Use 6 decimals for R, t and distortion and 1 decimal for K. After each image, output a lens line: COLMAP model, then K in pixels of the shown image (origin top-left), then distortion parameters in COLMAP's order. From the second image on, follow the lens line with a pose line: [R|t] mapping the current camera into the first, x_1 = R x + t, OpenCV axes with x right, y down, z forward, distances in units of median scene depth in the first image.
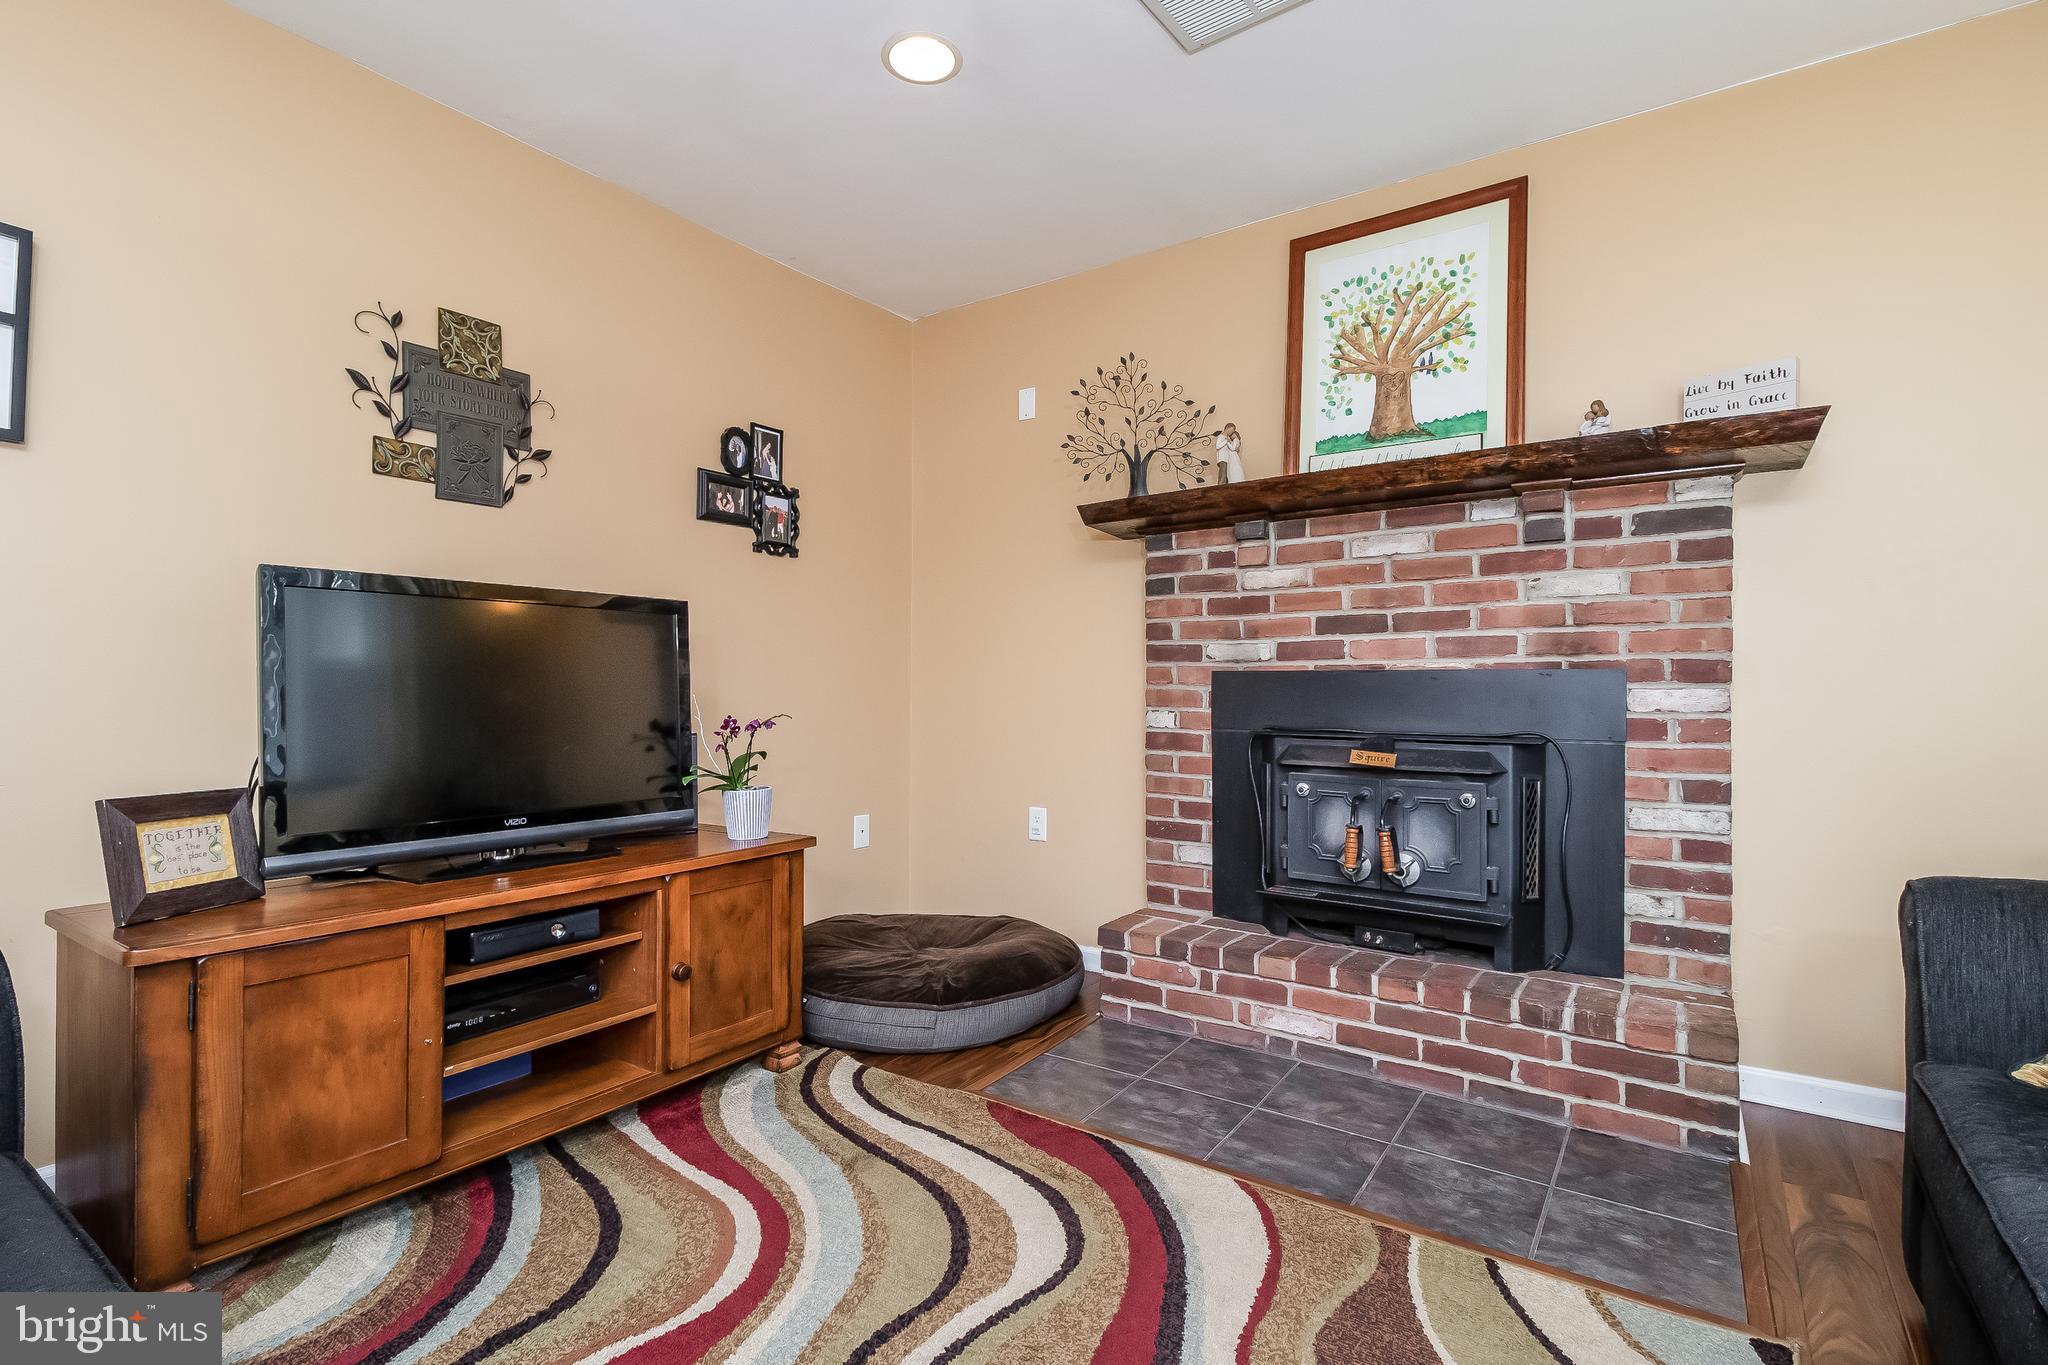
lens RADIAL K [[974.6, 0, 961.4], [0, 974.6, 689.4], [0, 0, 1]] dist [0.001674, 0.000007]
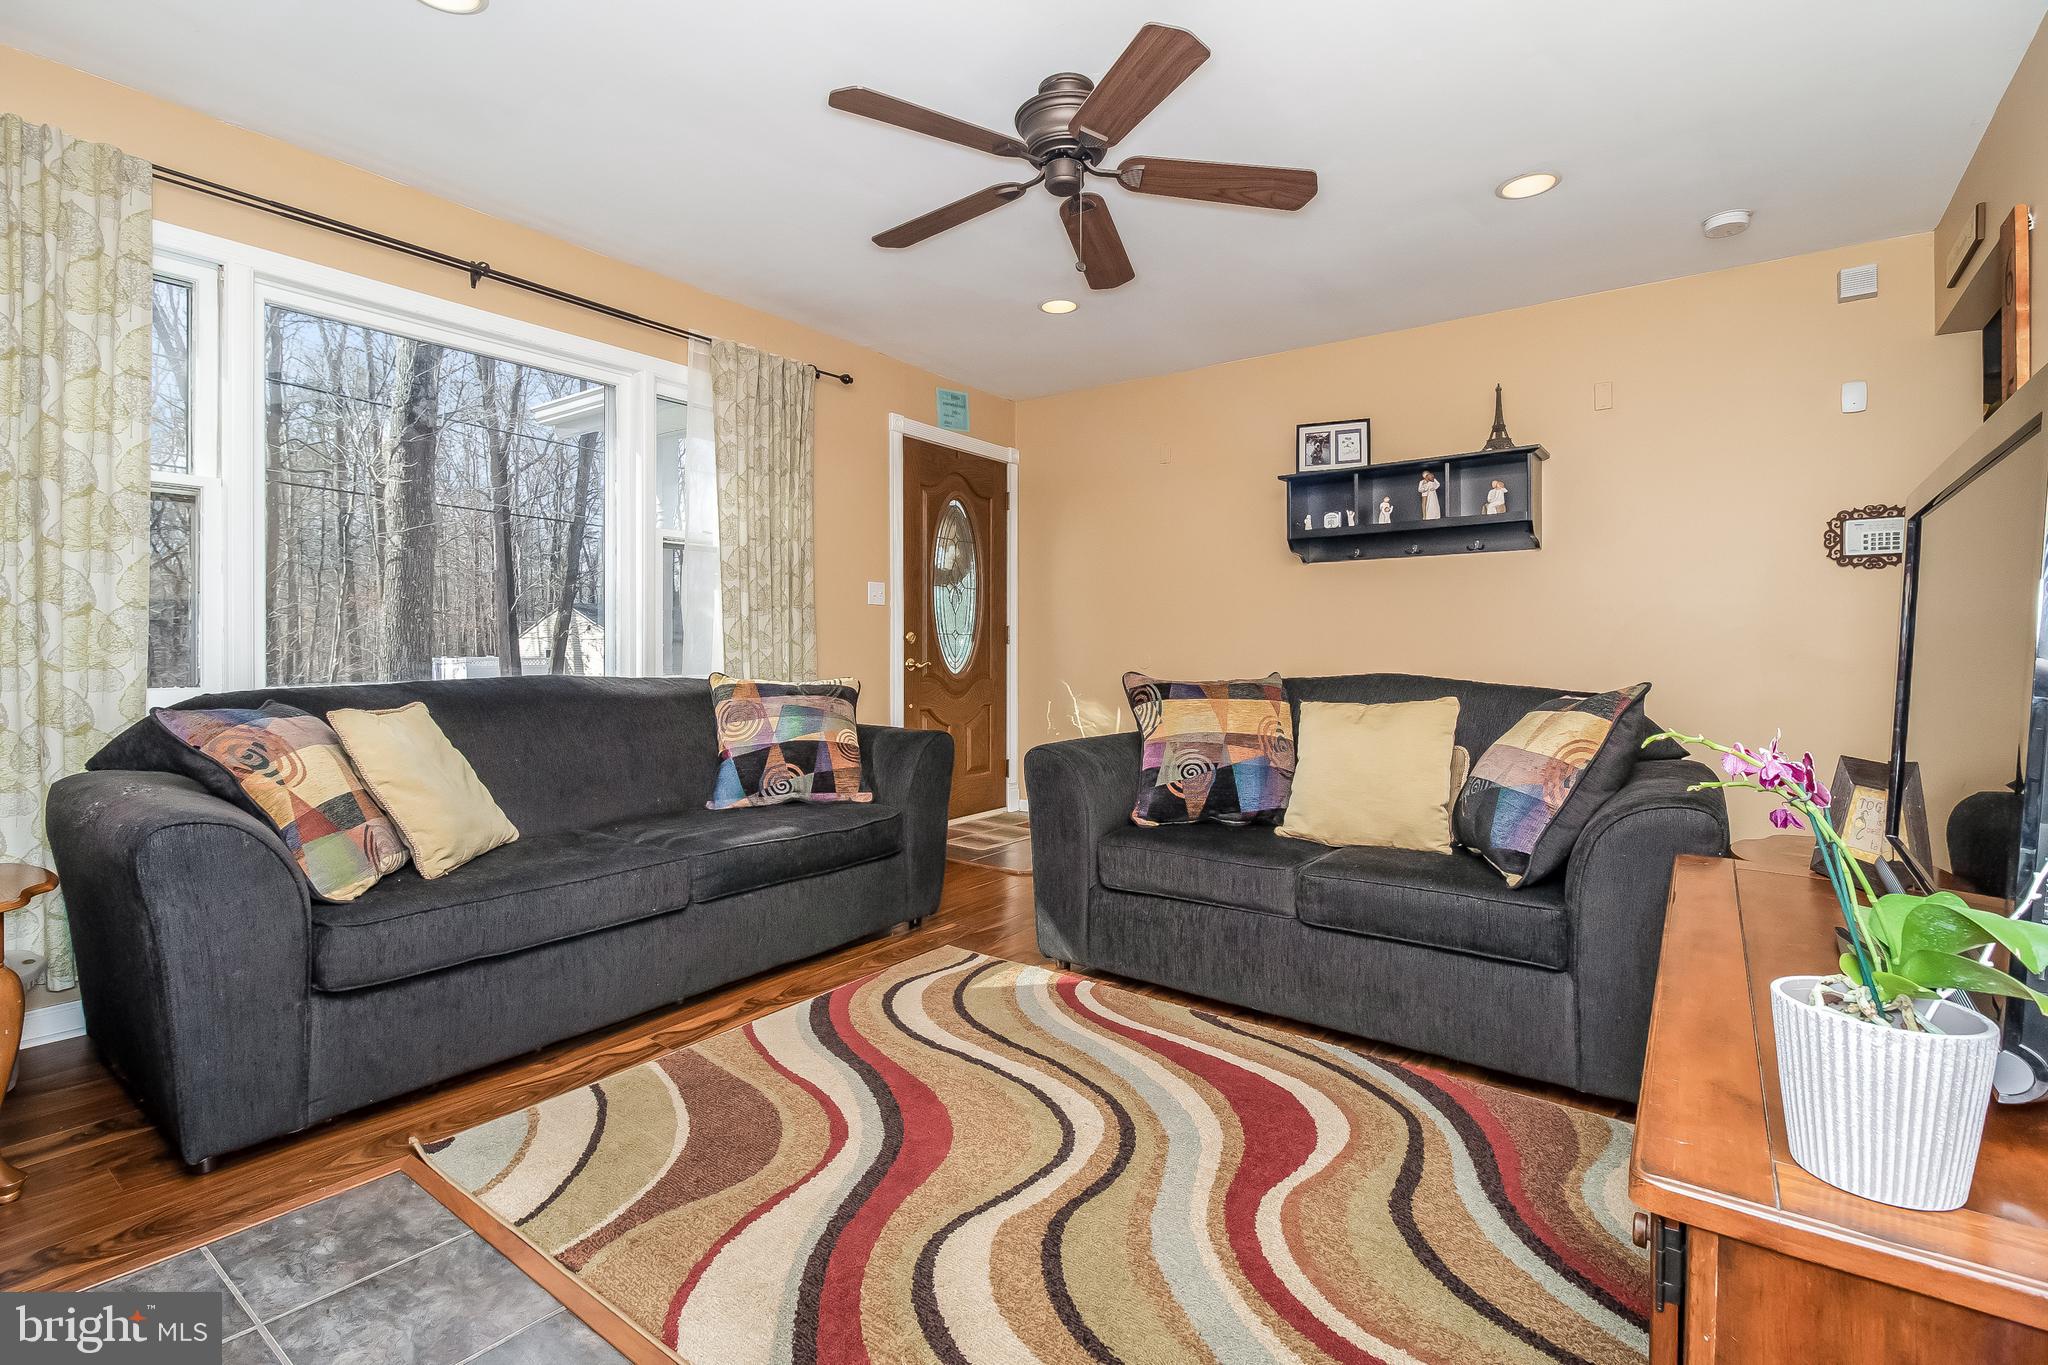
lens RADIAL K [[950.0, 0, 990.5], [0, 950.0, 661.3], [0, 0, 1]] dist [-0.000171, -0.000133]
pose [[-0.999946, -0.005037, -0.009060, 0.043191], [-0.005134, 0.999930, 0.010684, -0.002243], [0.009006, 0.010730, -0.999902, 1.208153]]
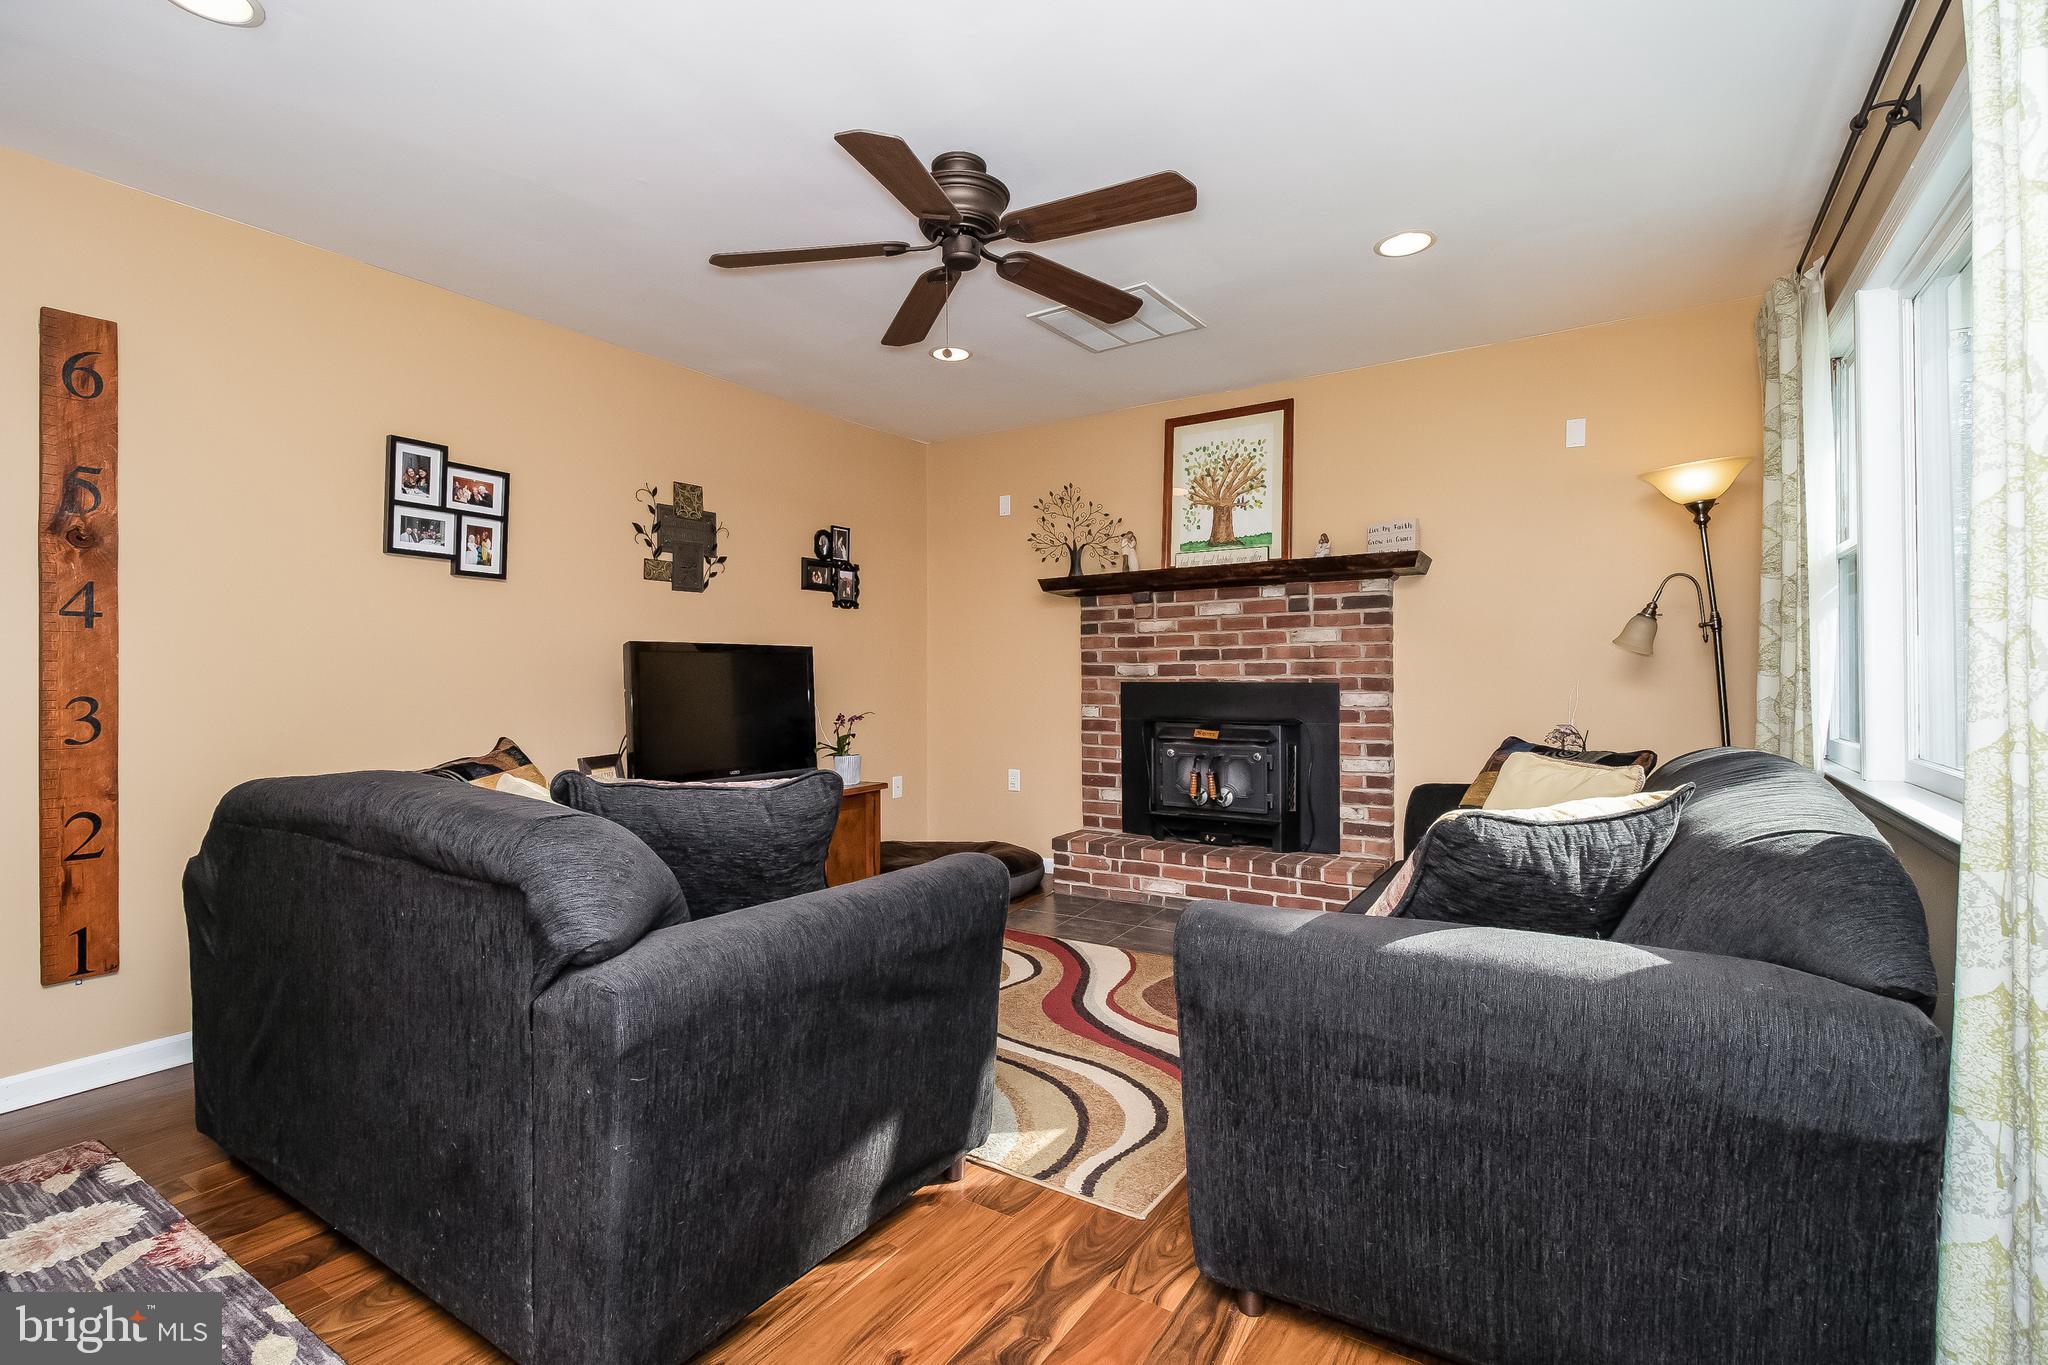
lens RADIAL K [[950.0, 0, 990.5], [0, 950.0, 661.3], [0, 0, 1]] dist [-0.000171, -0.000133]
pose [[0.998022, -0.005652, 0.062611, -0.067269], [0.006666, 0.999850, -0.015991, -0.033046], [-0.062511, 0.016377, 0.997910, -0.645931]]
